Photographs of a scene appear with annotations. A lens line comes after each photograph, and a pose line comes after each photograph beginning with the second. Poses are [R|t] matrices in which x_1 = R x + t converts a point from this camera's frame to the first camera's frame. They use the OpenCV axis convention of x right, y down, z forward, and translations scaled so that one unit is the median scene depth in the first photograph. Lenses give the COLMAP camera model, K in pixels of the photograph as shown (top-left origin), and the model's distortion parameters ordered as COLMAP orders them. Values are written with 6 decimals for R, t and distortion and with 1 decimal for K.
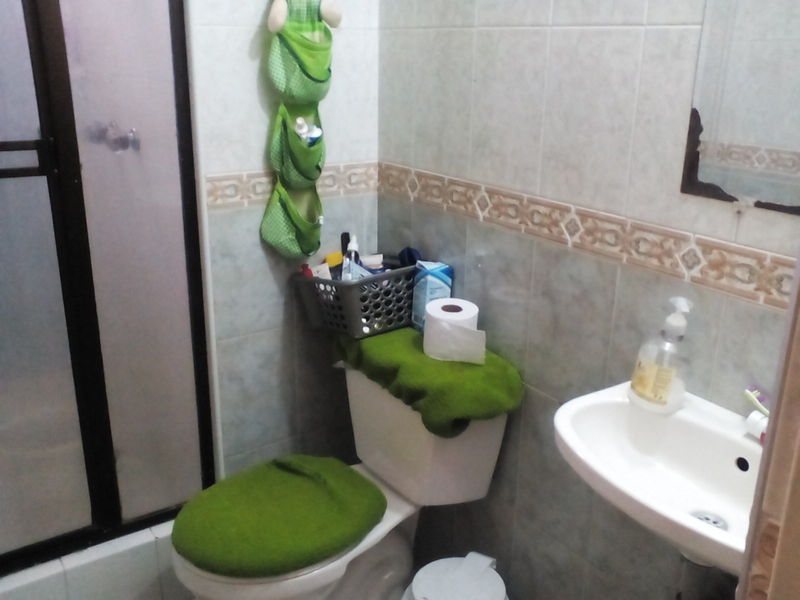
lens RADIAL K [[750.0, 0, 400.0], [0, 750.0, 300.0], [0, 0, 1]] dist [-0.027079, -0.004490]
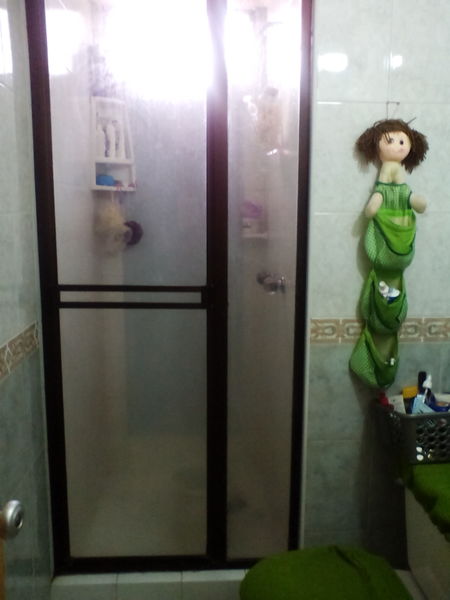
lens RADIAL K [[562.5, 0, 225.0], [0, 562.5, 300.0], [0, 0, 1]] dist [-0.027079, -0.004490]
pose [[0.853659, 0.076887, -0.515126, 0.126142], [-0.159065, 0.980277, -0.117284, -0.051256], [0.495949, 0.182059, 0.849052, 0.044762]]
